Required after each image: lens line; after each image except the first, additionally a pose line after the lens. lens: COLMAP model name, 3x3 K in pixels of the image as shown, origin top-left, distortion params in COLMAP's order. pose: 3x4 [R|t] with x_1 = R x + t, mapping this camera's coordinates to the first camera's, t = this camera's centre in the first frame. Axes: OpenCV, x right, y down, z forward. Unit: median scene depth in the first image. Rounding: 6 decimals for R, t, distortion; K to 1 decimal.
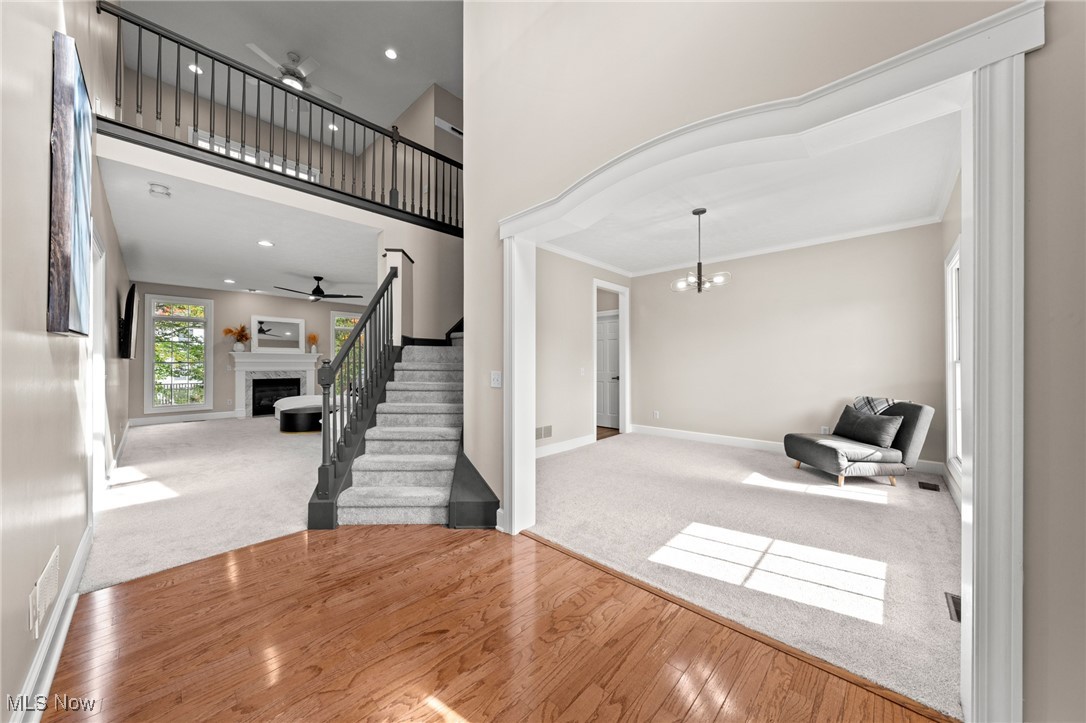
lens RADIAL K [[371.1, 0, 543.0], [0, 371.1, 361.5], [0, 0, 1]] dist [-0.000629, 0.000023]
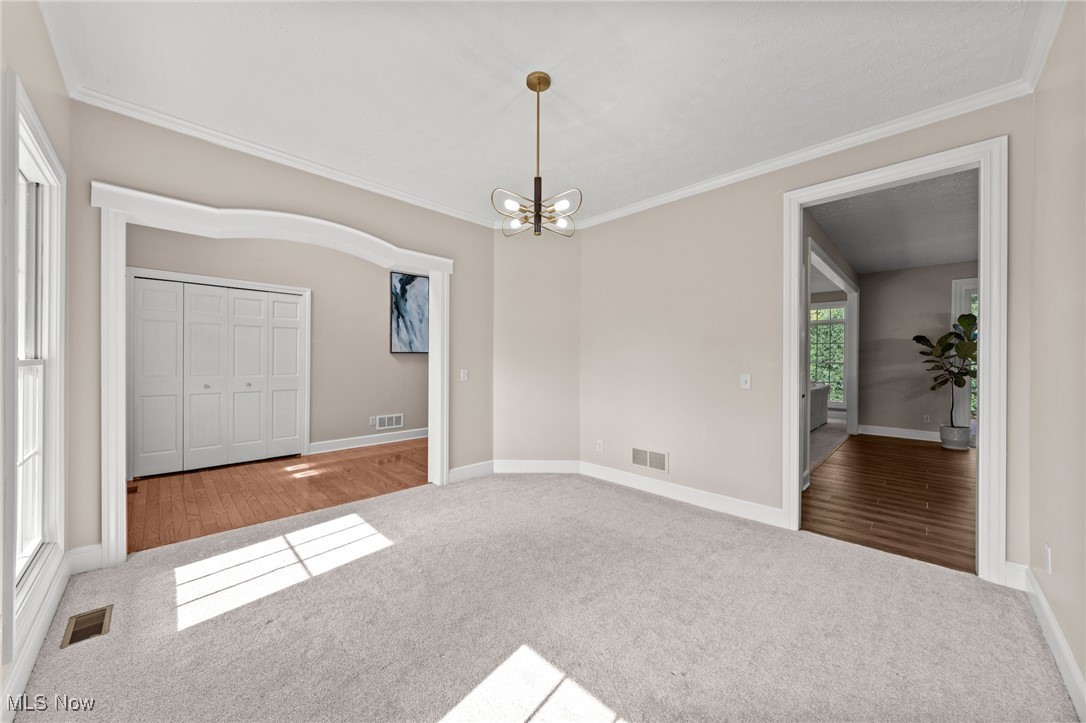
lens RADIAL K [[385.3, 0, 534.8], [0, 385.3, 360.1], [0, 0, 1]] dist [-0.001195, -0.000153]
pose [[-0.039368, -0.002302, -0.999222, 1.672161], [-0.003662, 0.999991, -0.002160, -0.004914], [0.999218, 0.003574, -0.039376, 1.747643]]
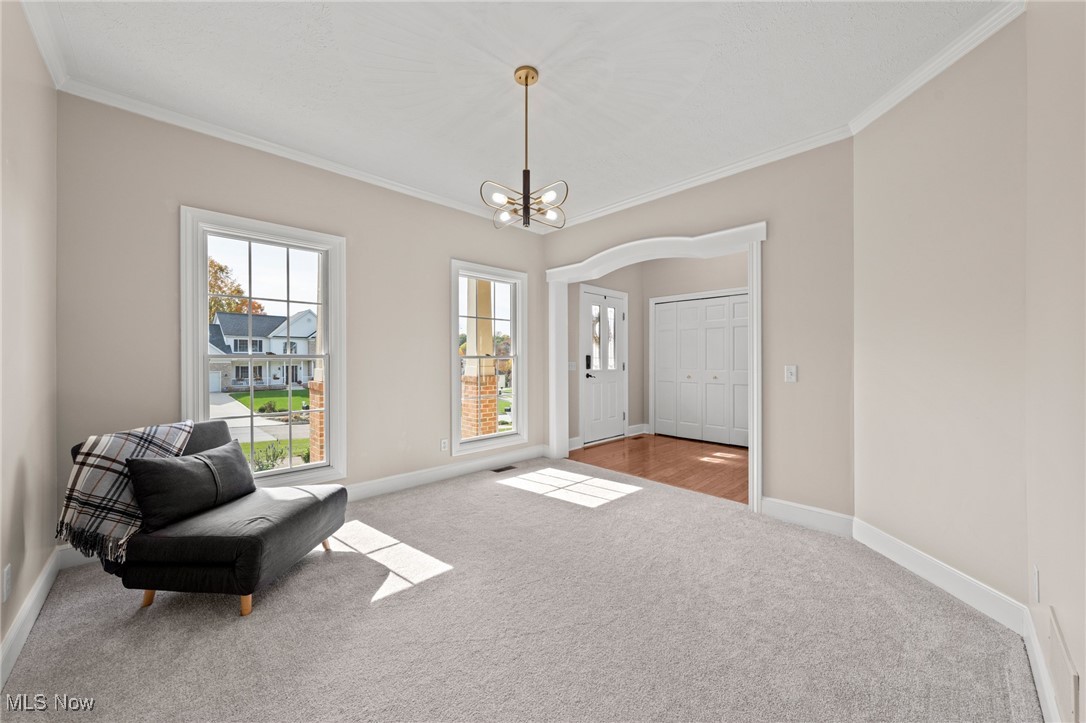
lens RADIAL K [[399.4, 0, 546.4], [0, 399.4, 357.0], [0, 0, 1]] dist [0.001344, -0.000056]
pose [[-0.998864, 0.000063, 0.047656, 0.624227], [-0.000257, 0.999977, -0.006711, 0.014580], [-0.047655, -0.006716, -0.998841, 2.721993]]
